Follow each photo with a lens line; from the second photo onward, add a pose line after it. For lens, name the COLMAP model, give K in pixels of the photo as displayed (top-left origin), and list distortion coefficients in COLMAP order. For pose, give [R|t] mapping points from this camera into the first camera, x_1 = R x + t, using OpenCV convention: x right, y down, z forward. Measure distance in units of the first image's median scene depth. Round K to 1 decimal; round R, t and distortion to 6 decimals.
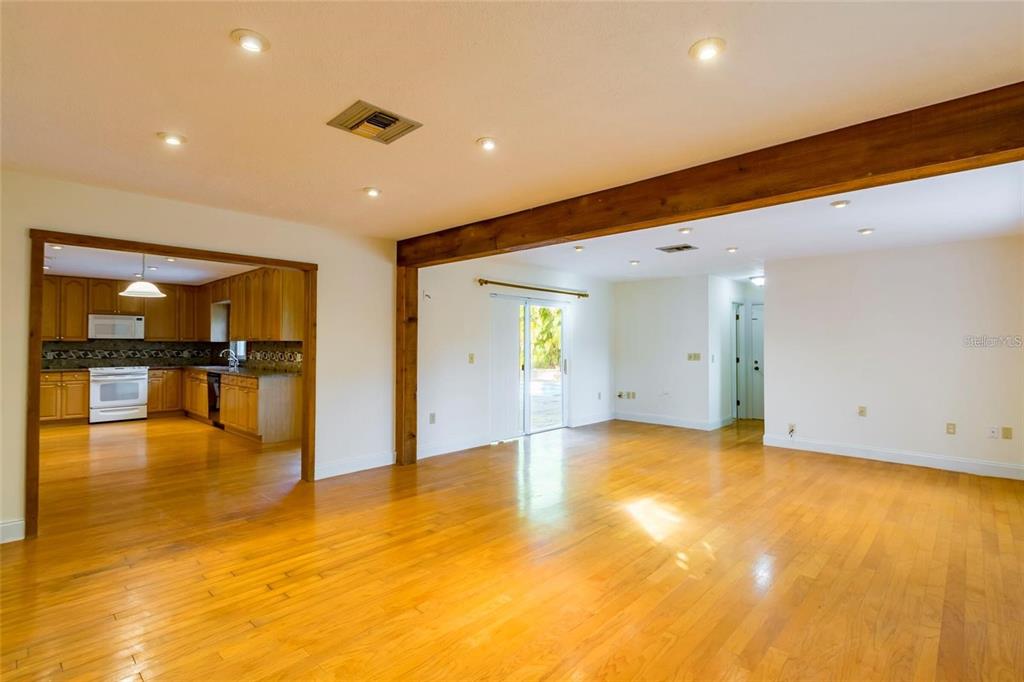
lens RADIAL K [[481.5, 0, 512.0], [0, 481.5, 341.0], [0, 0, 1]] dist [0.037056, -0.028247]
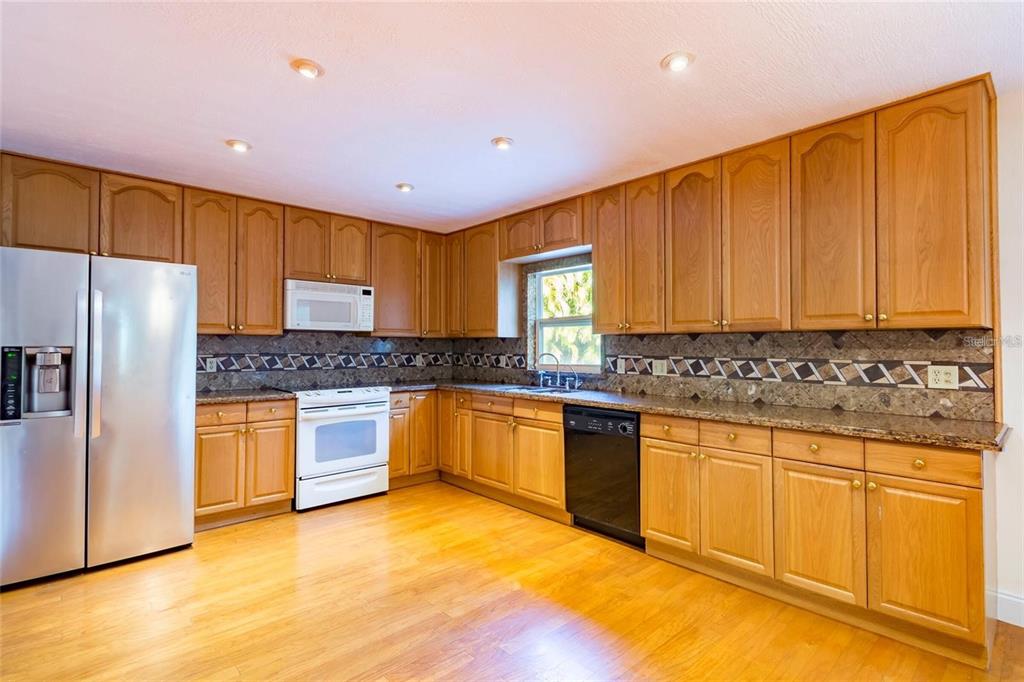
lens RADIAL K [[496.6, 0, 512.0], [0, 496.6, 341.0], [0, 0, 1]] dist [0.002423, 0.001080]
pose [[0.997505, -0.000388, -0.070593, -0.605153], [0.000089, 0.999991, -0.004227, 0.008260], [0.070594, 0.004210, 0.997496, 0.520121]]
